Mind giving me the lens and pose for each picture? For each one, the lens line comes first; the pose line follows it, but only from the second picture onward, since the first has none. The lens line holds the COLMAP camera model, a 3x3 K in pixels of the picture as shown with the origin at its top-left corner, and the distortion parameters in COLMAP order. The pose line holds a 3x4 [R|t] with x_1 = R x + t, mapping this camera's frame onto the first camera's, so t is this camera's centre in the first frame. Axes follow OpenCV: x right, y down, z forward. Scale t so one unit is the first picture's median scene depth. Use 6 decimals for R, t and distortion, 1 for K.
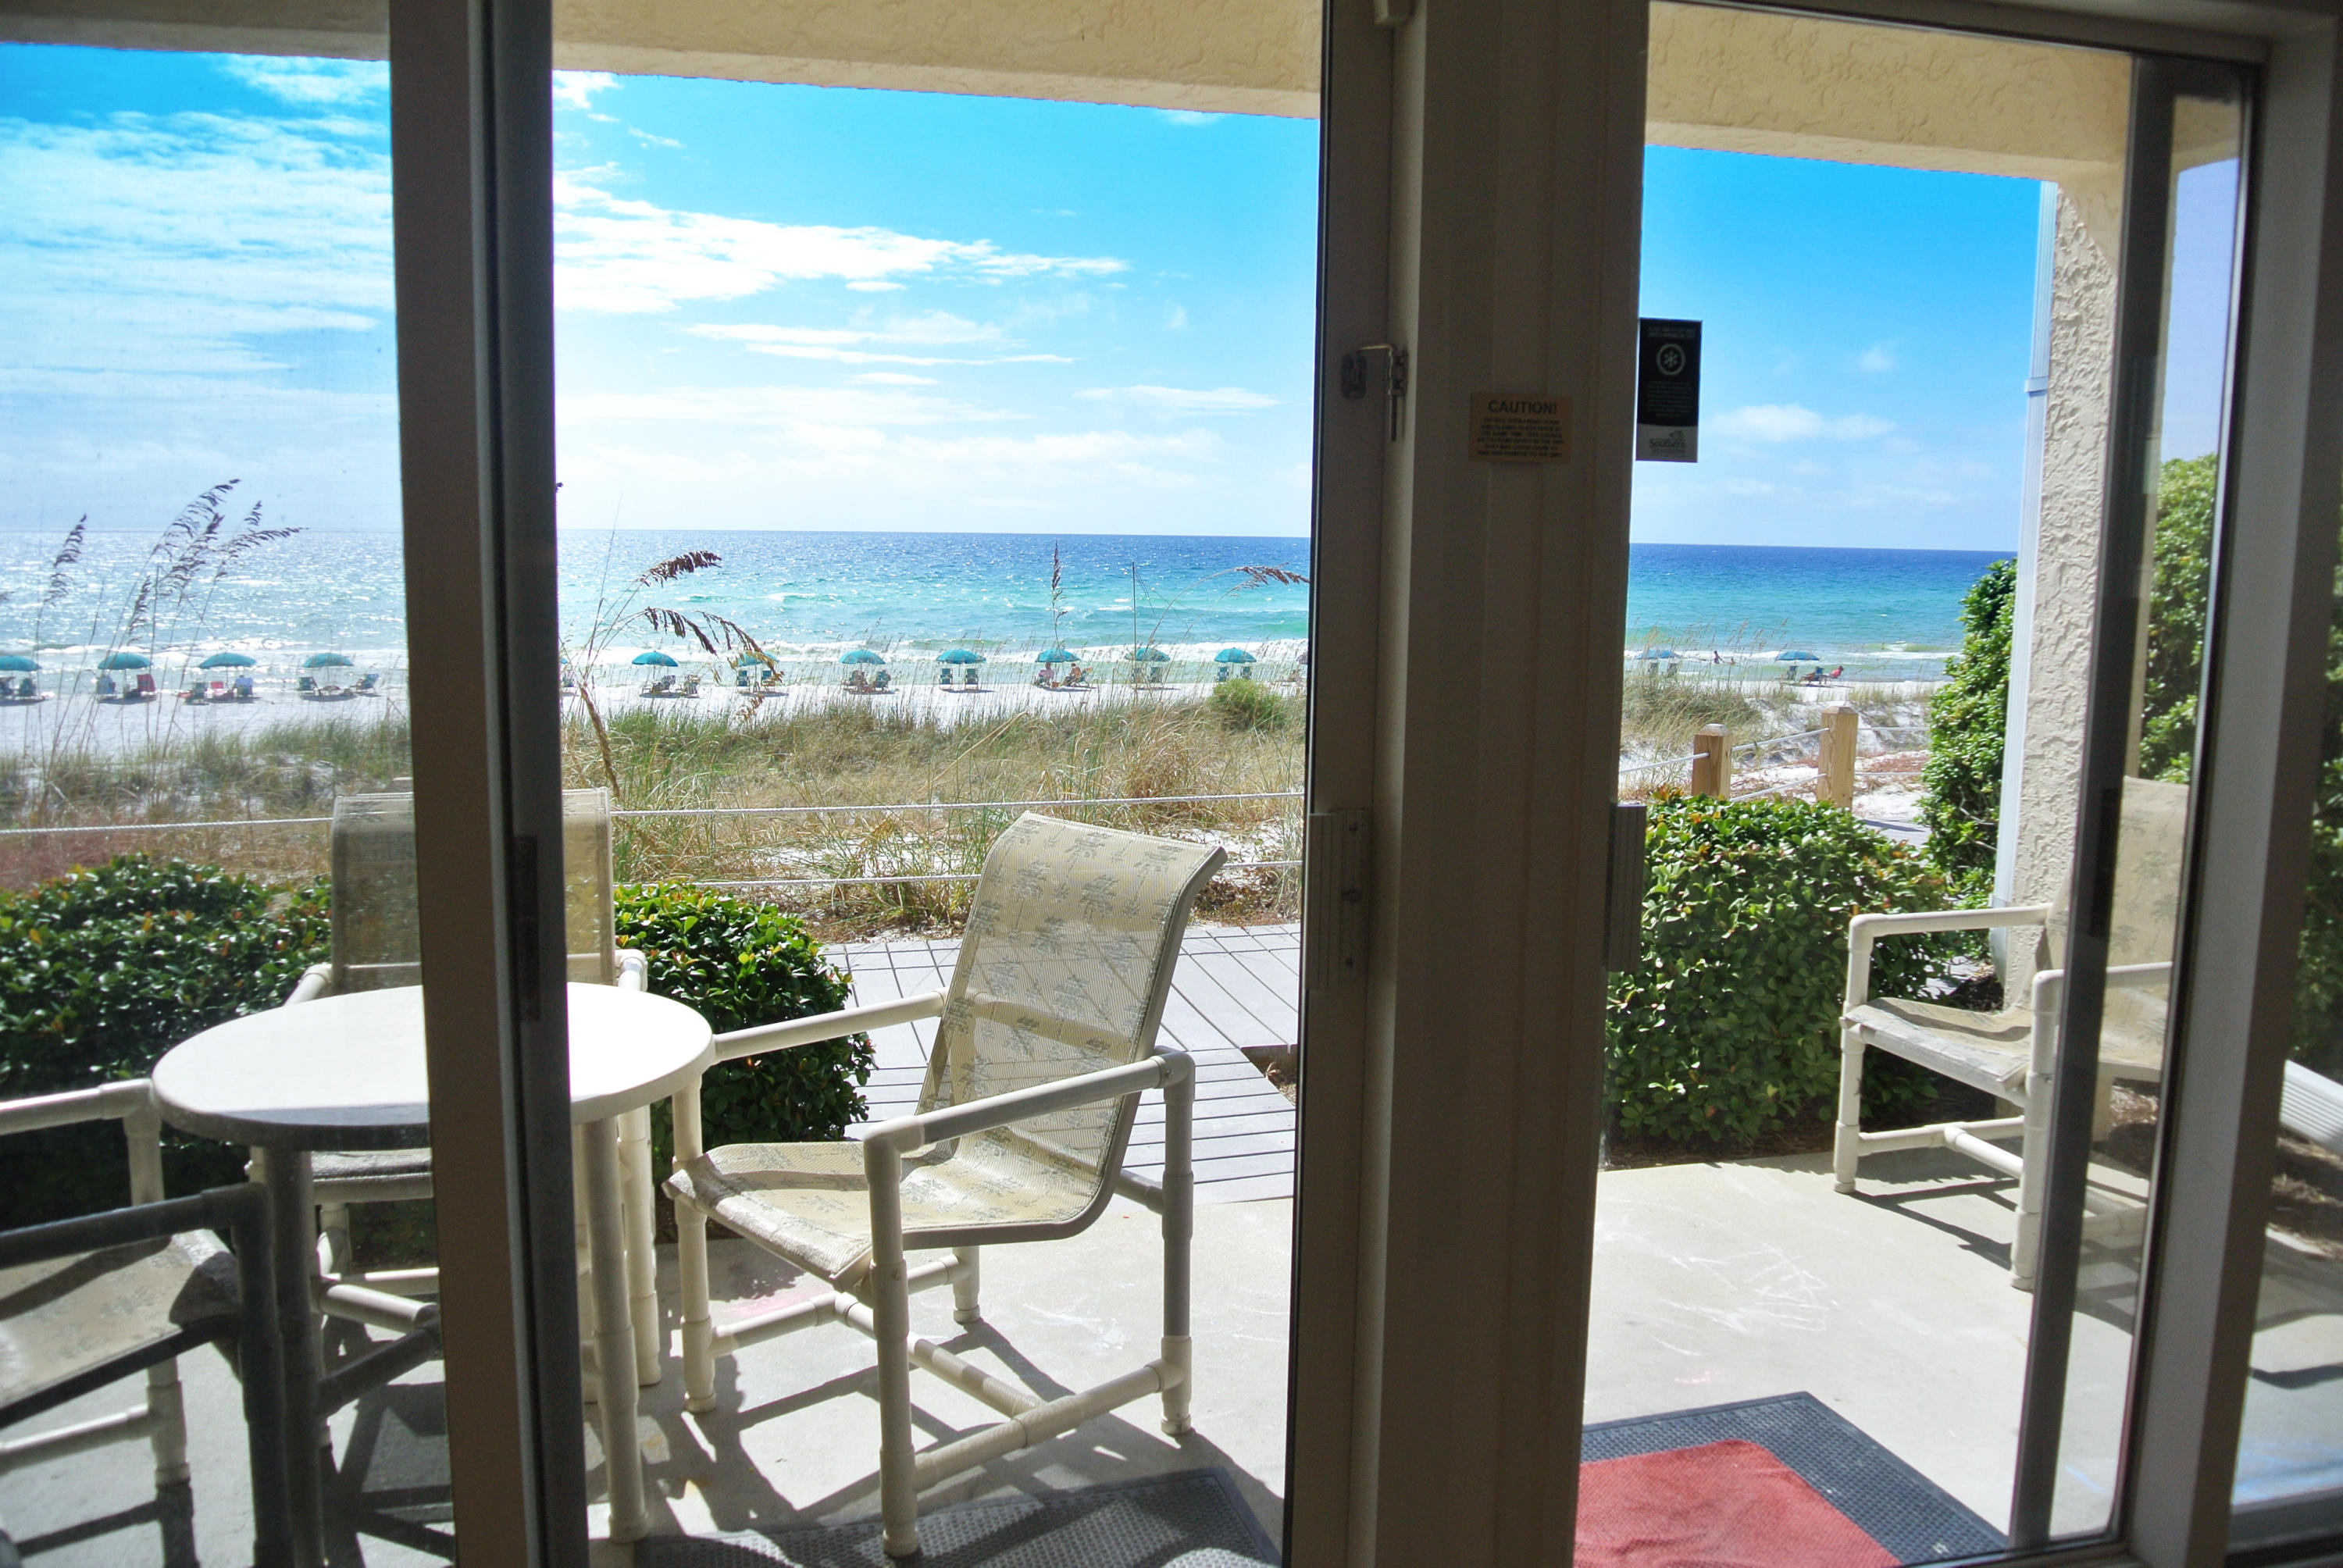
lens RADIAL K [[1817.1, 0, 1215.0], [0, 1817.1, 789.5], [0, 0, 1]] dist [-0.090906, 0.038062]
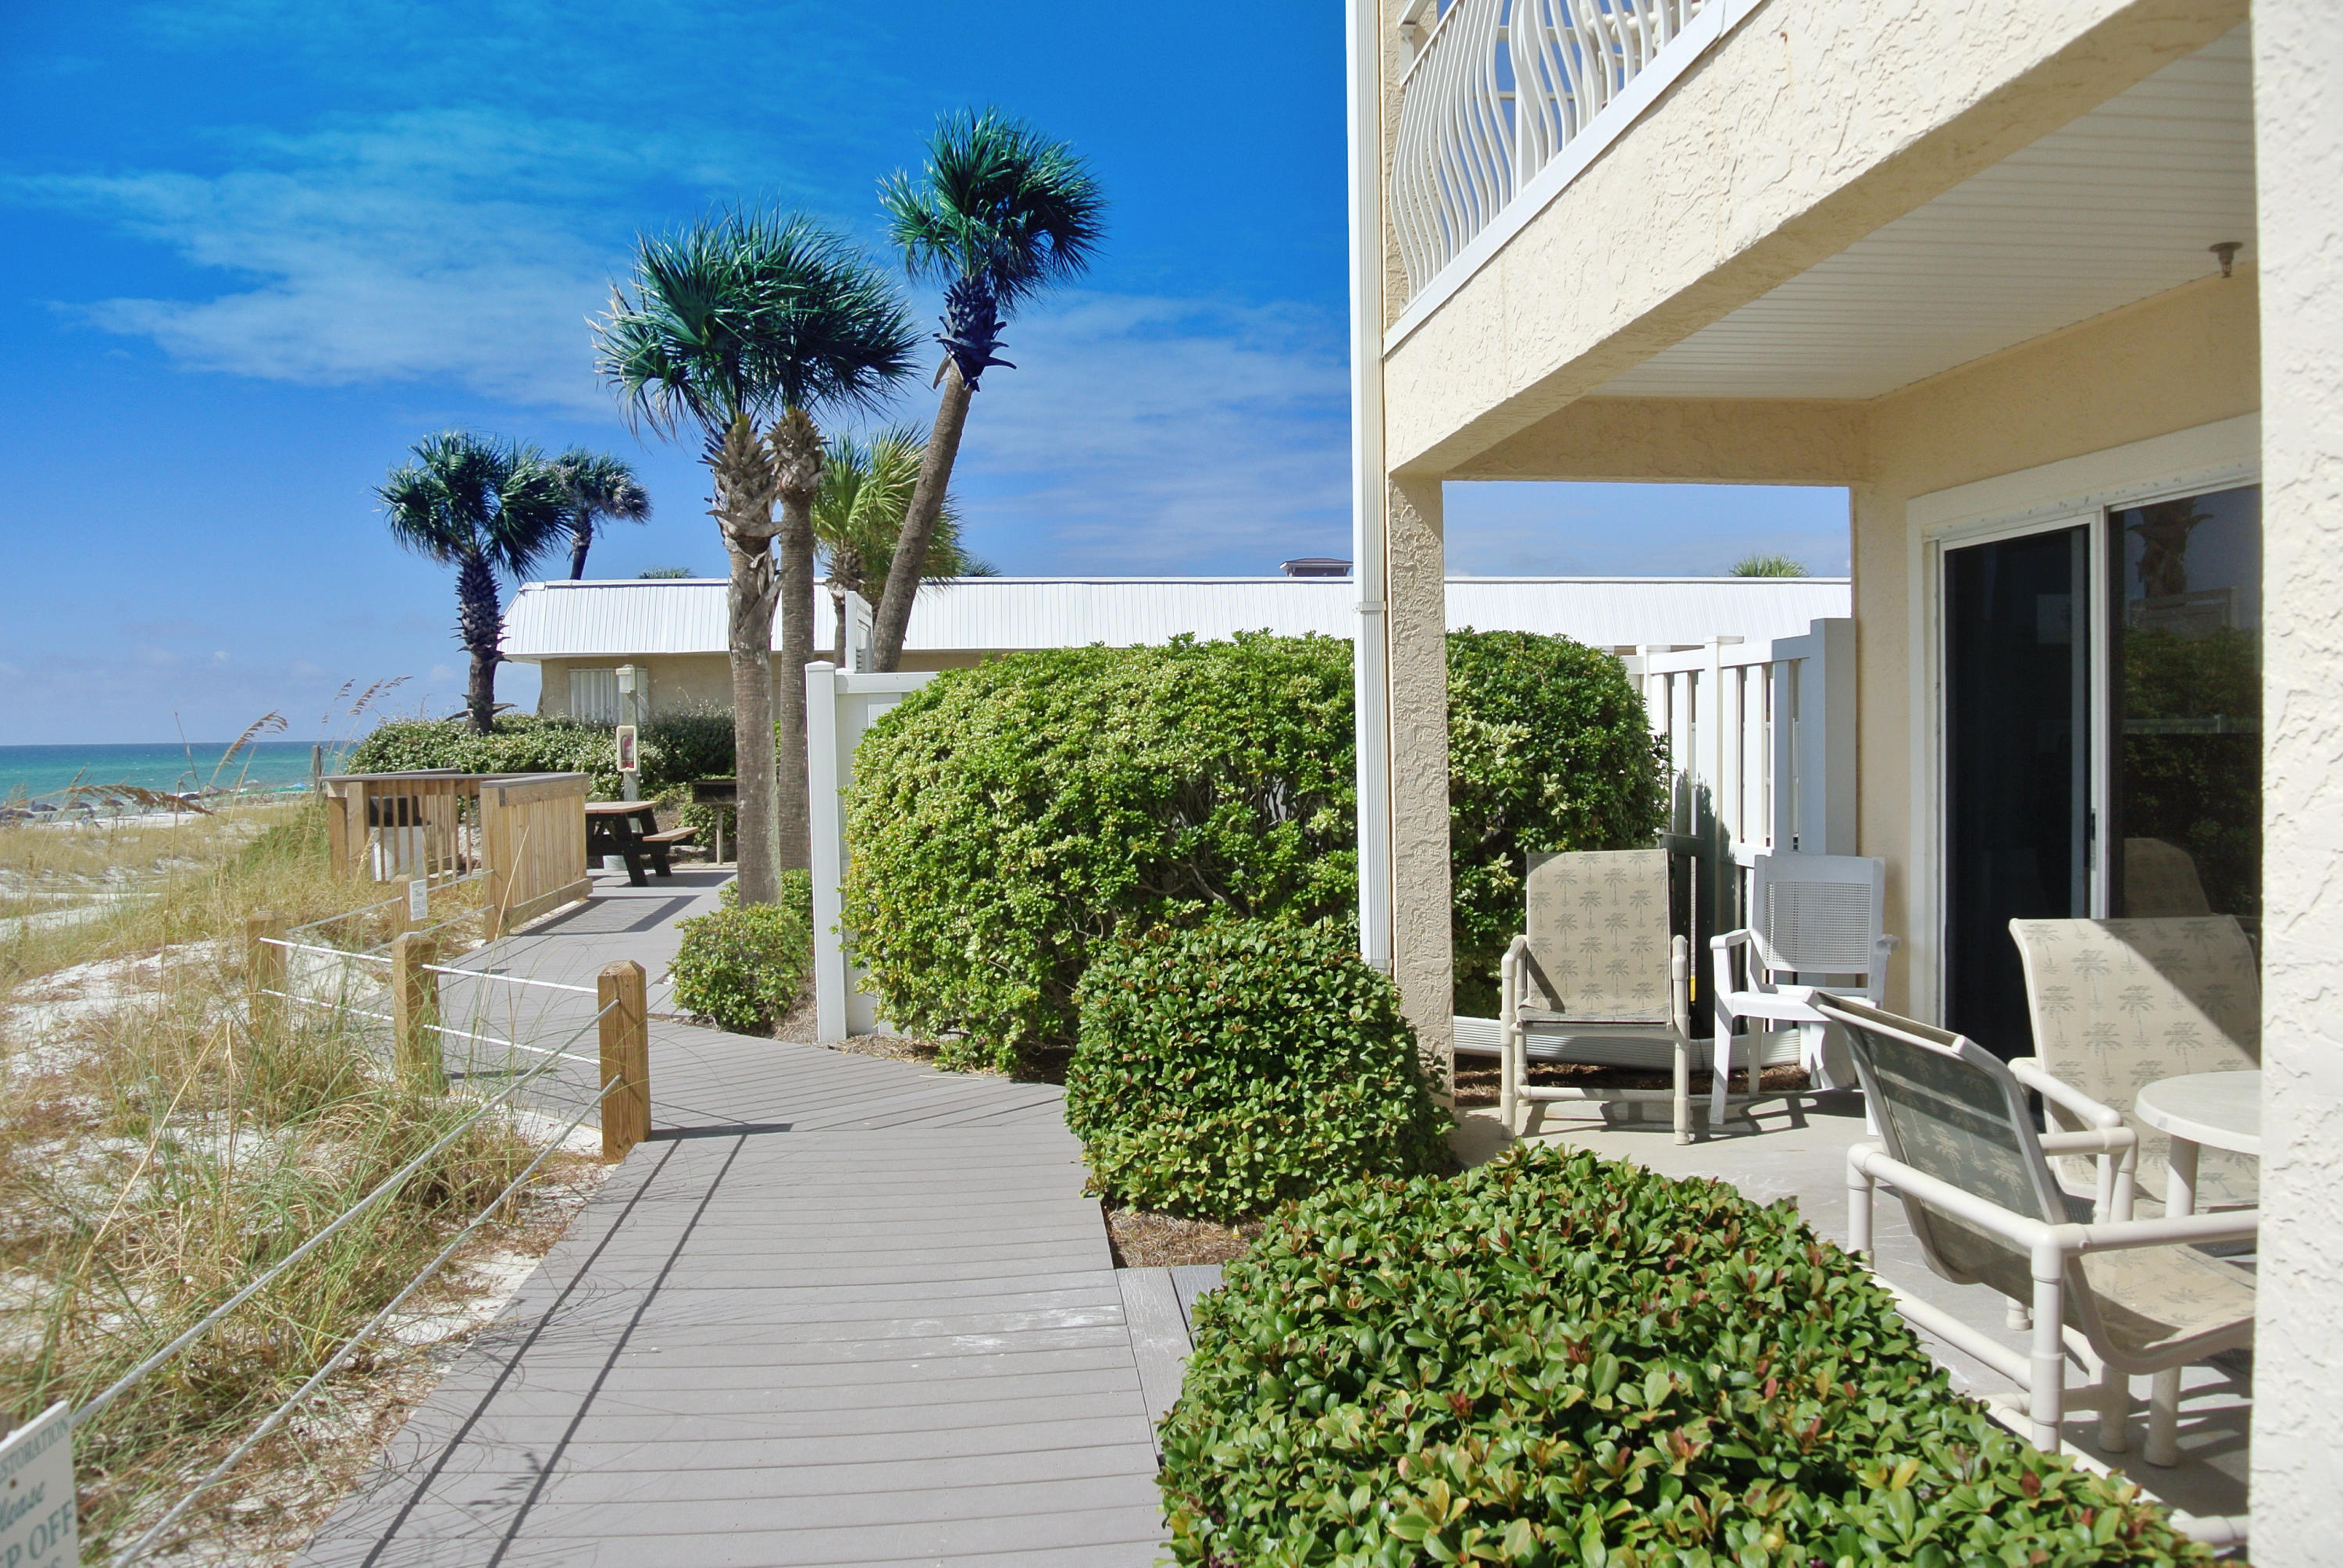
lens RADIAL K [[1817.1, 0, 1179.1], [0, 1817.1, 786.5], [0, 0, 1]] dist [-0.090906, 0.038062]
pose [[0.147408, -0.045237, 0.988041, -1.042224], [0.149178, 0.988543, 0.023004, -0.137061], [-0.977761, 0.144003, 0.152468, 0.938556]]
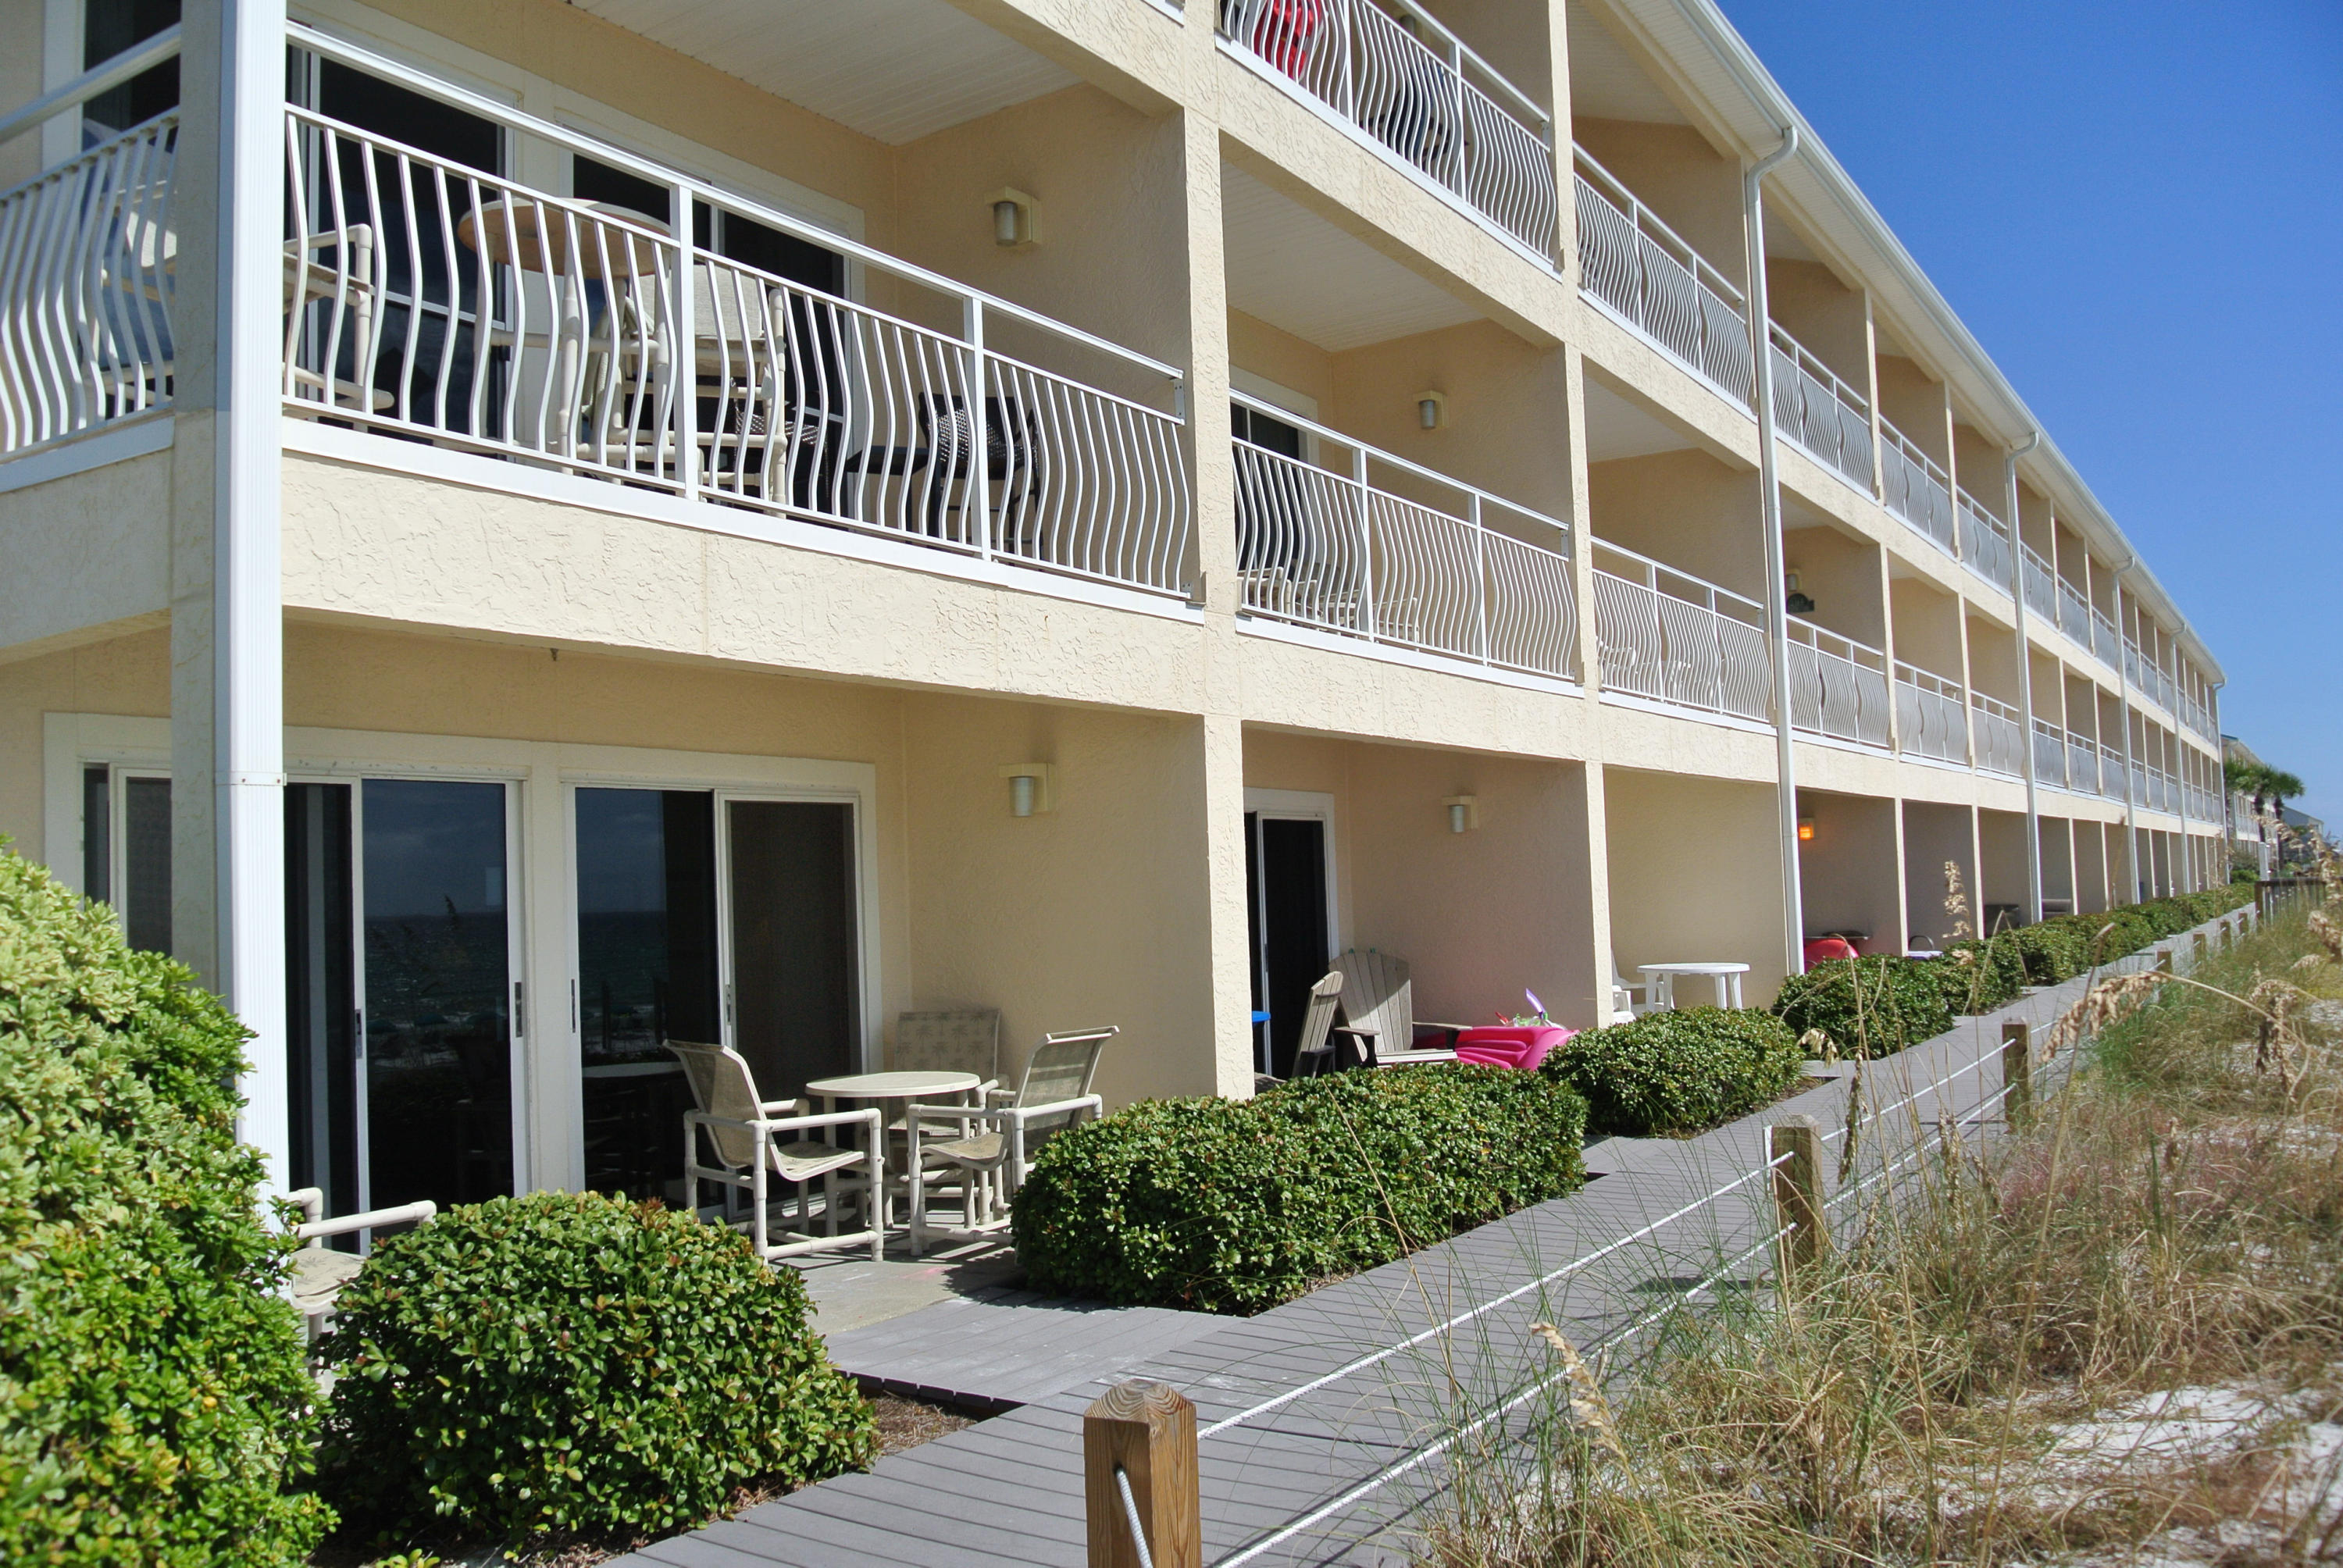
lens RADIAL K [[1817.1, 0, 1170.0], [0, 1817.1, 792.7], [0, 0, 1]] dist [-0.090906, 0.038062]
pose [[-0.745935, -0.025174, -0.665543, 0.762381], [-0.066335, 0.997125, 0.036632, -0.291581], [0.662707, 0.071474, -0.745460, 2.122013]]
